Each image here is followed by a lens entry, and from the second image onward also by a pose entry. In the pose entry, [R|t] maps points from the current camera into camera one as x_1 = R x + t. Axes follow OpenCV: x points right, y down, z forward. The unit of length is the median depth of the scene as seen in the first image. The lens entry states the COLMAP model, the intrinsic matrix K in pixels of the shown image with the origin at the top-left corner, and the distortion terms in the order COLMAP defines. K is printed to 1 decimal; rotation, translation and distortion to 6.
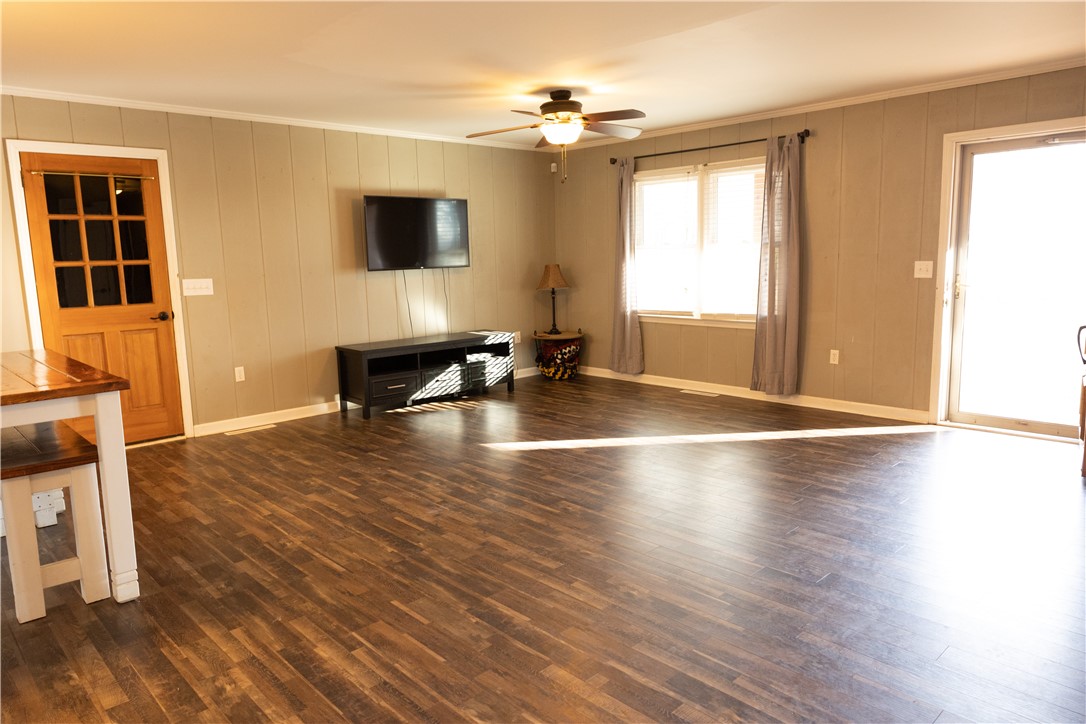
lens RADIAL K [[740.9, 0, 543.0], [0, 740.9, 362.0], [0, 0, 1]] dist [0.005691, -0.000747]
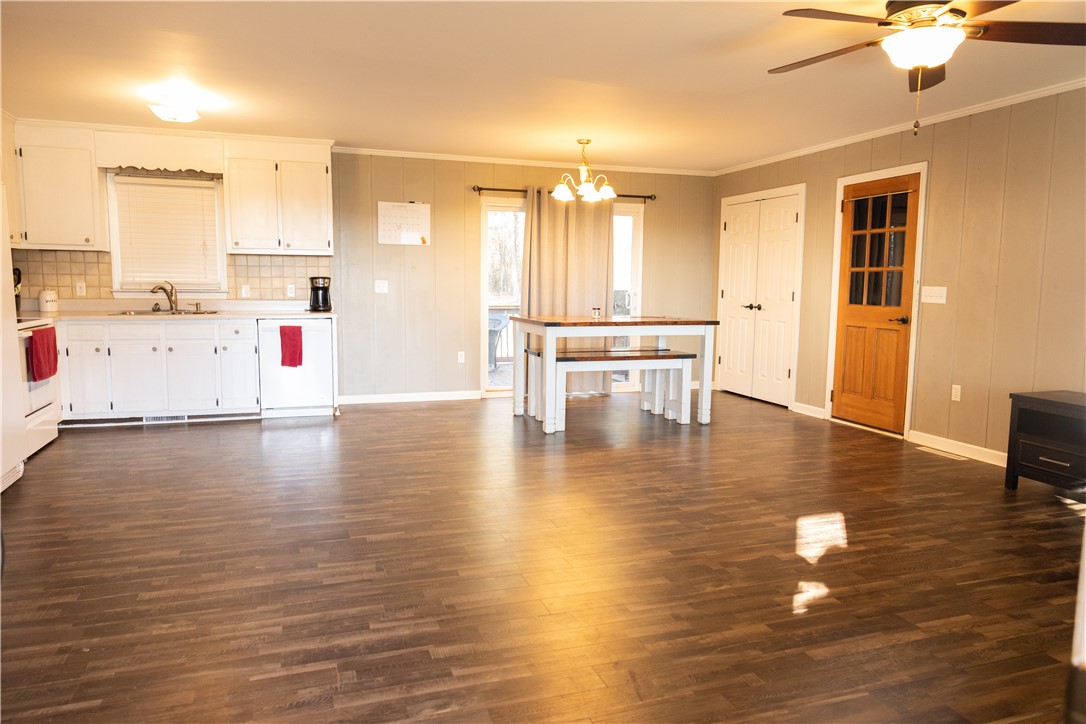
lens RADIAL K [[740.9, 0, 543.0], [0, 740.9, 362.0], [0, 0, 1]] dist [0.005691, -0.000747]
pose [[-0.435256, 0.114520, -0.892993, 0.721751], [-0.138485, 0.971556, 0.192095, -0.145712], [0.889592, 0.207276, -0.407017, 1.059212]]
